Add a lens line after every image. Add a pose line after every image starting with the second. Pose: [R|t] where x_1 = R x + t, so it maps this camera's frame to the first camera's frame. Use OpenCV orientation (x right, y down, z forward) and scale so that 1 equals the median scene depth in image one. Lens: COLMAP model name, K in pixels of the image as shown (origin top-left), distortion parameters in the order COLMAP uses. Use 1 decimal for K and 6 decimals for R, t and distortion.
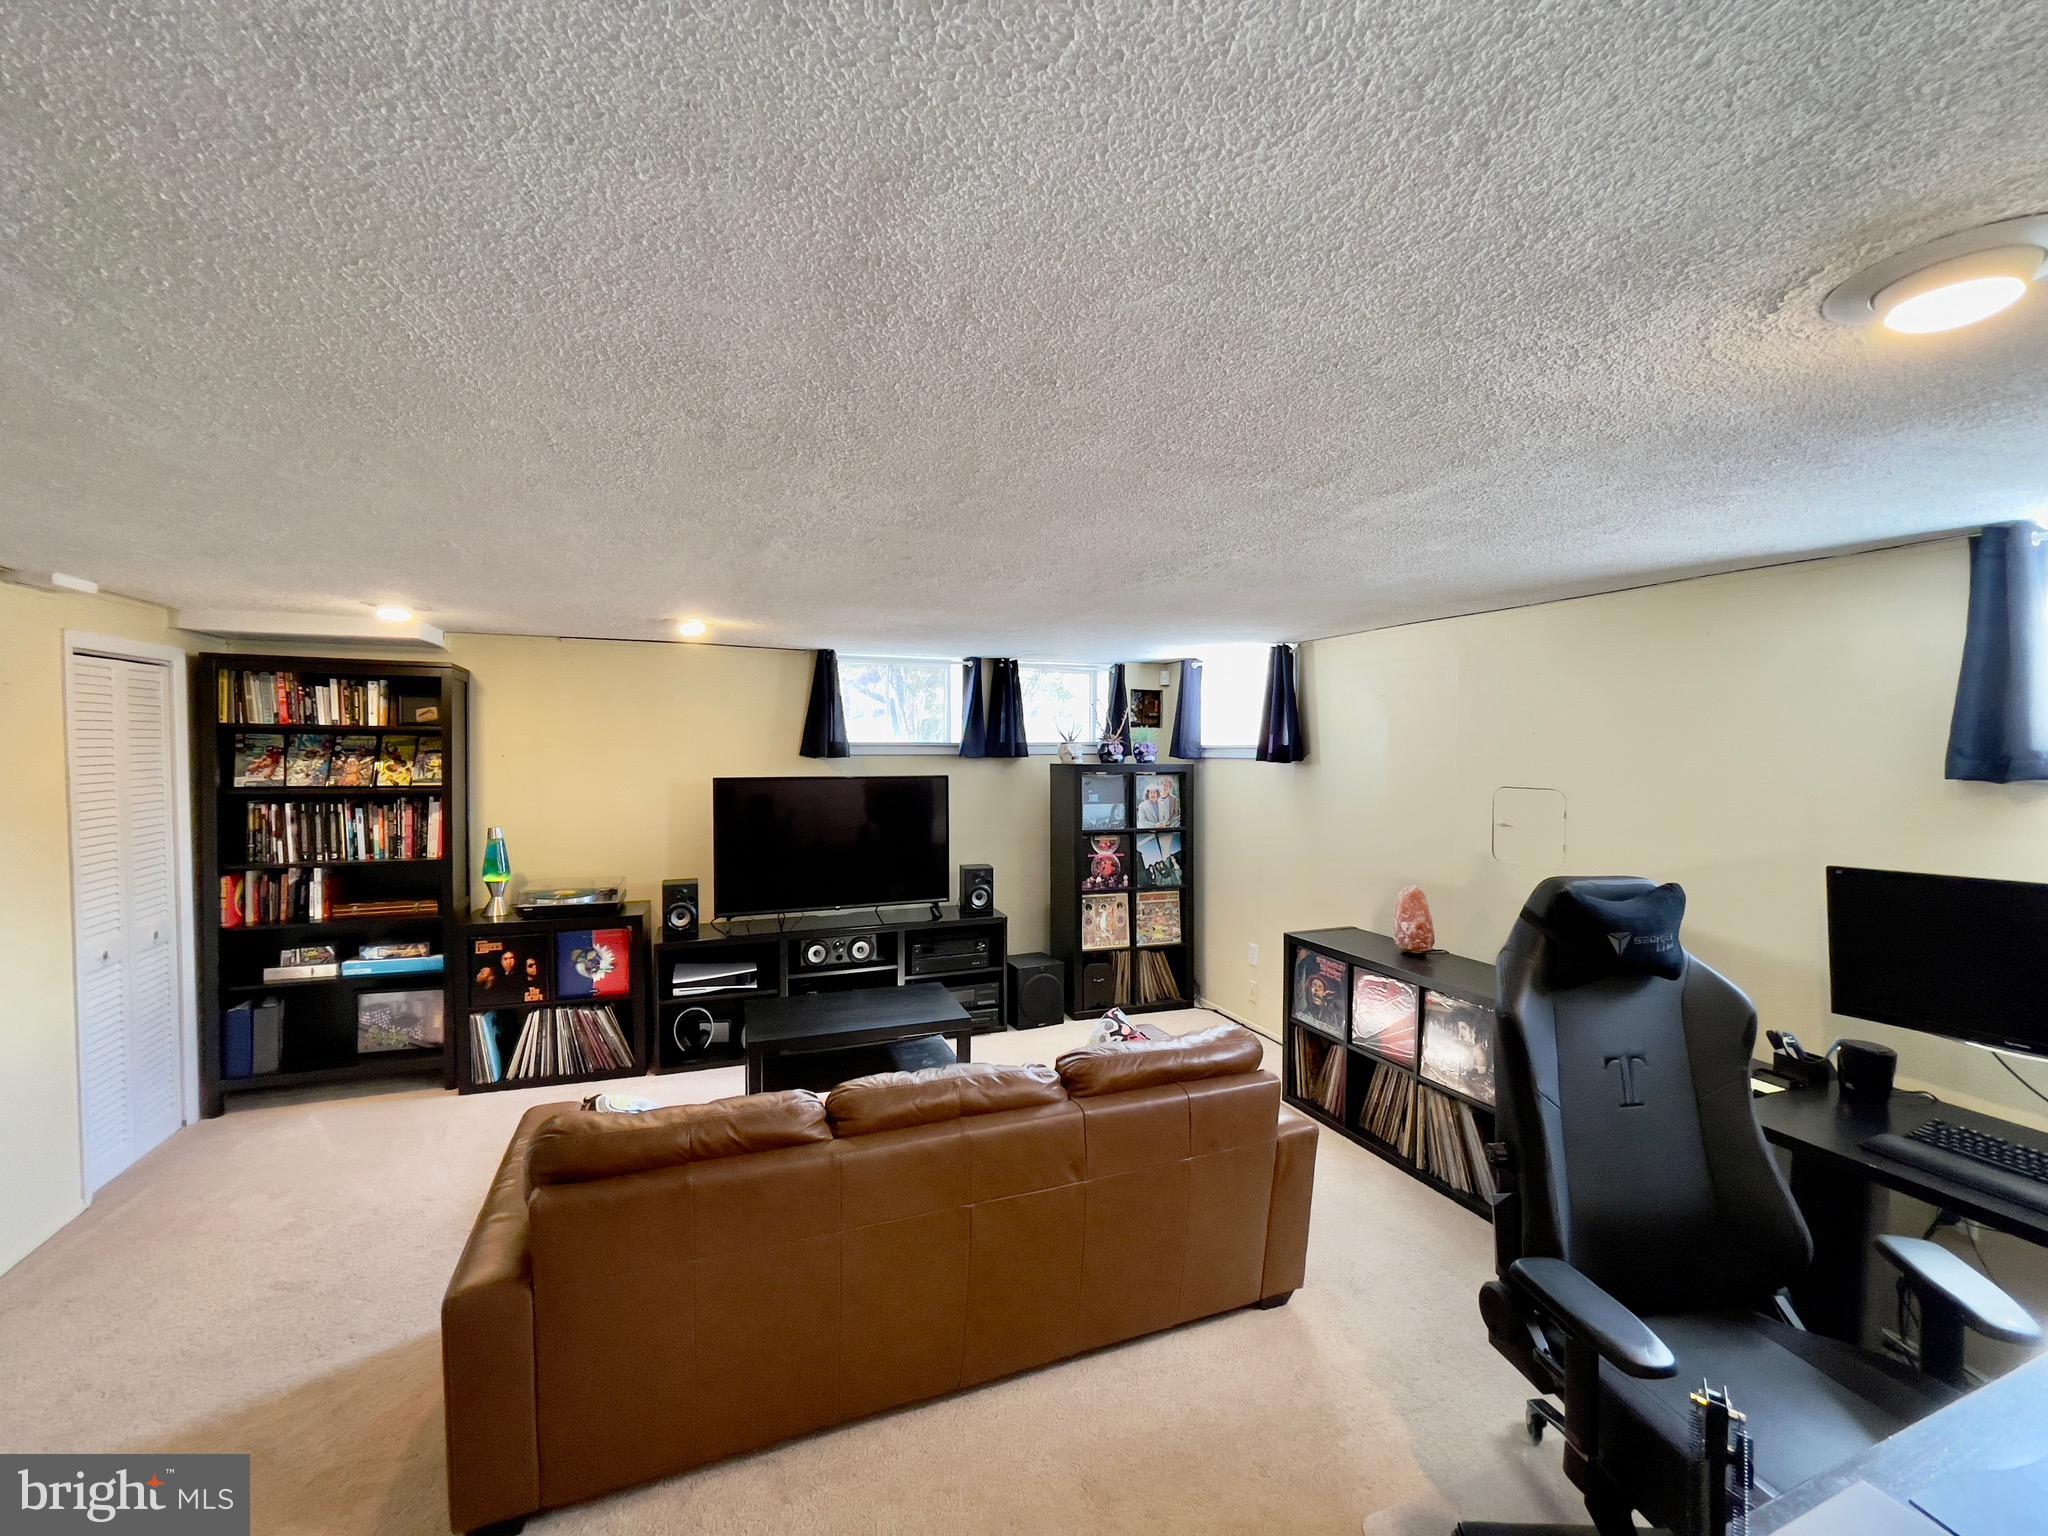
lens RADIAL K [[827.5, 0, 1020.8], [0, 827.5, 775.3], [0, 0, 1]] dist [-0.021647, 0.001702]
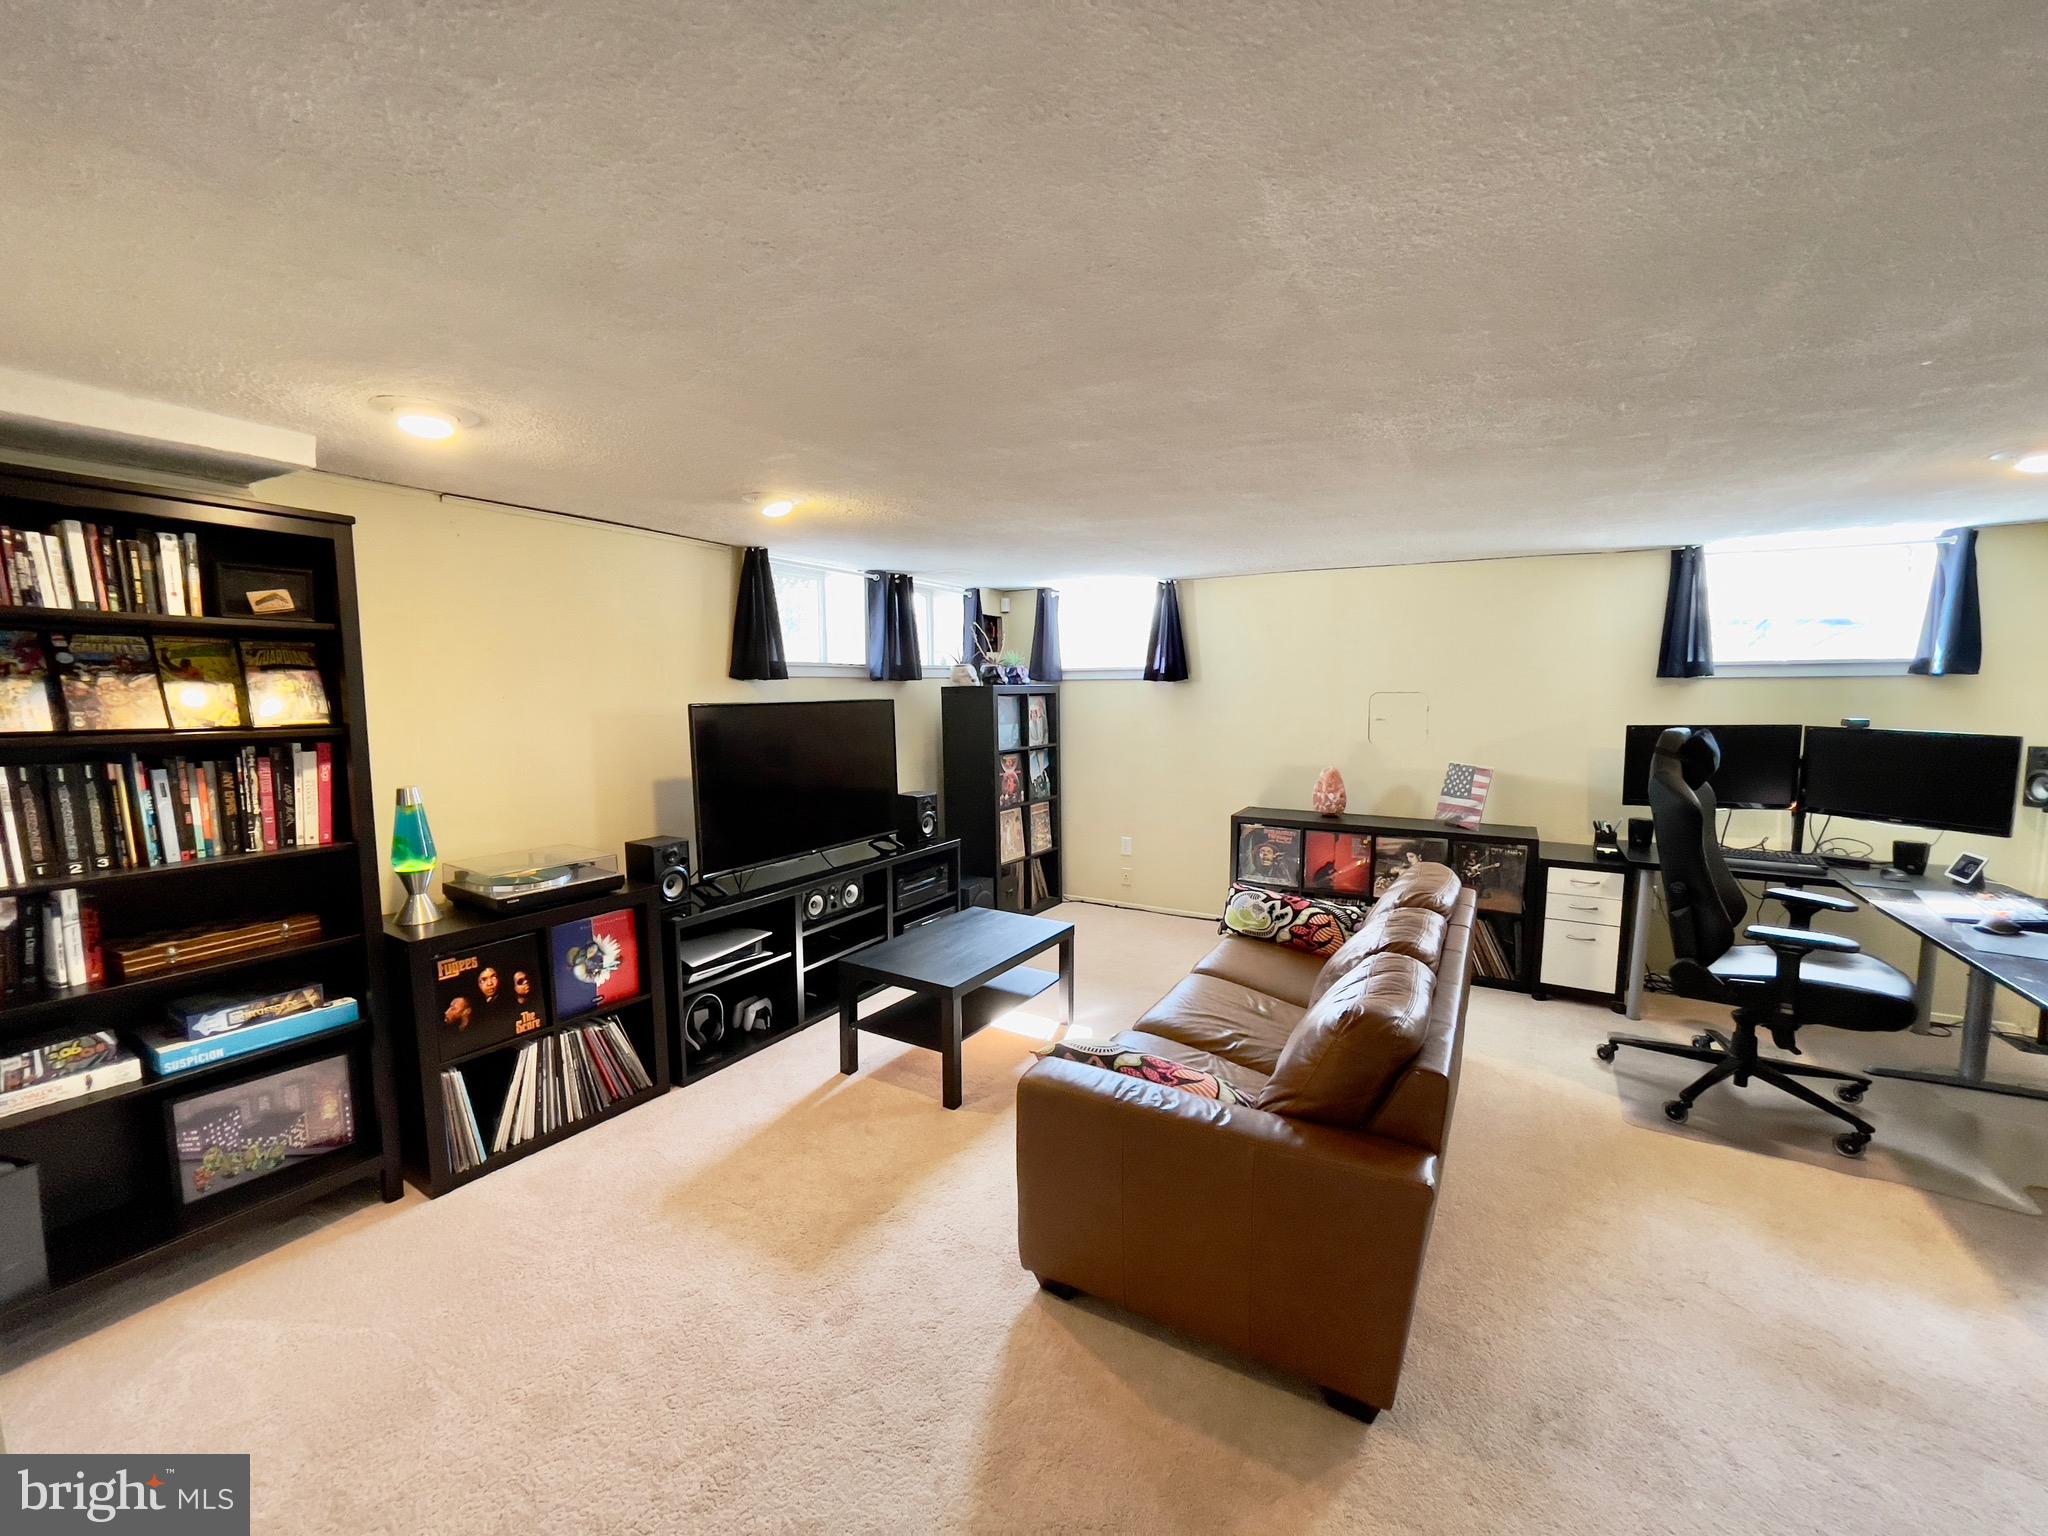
lens RADIAL K [[827.5, 0, 1076.6], [0, 827.5, 778.5], [0, 0, 1]] dist [-0.021647, 0.001702]
pose [[0.763128, -0.077697, 0.641559, -0.666794], [0.023271, 0.995406, 0.092869, 0.010380], [-0.645828, -0.055941, 0.761431, 0.189326]]
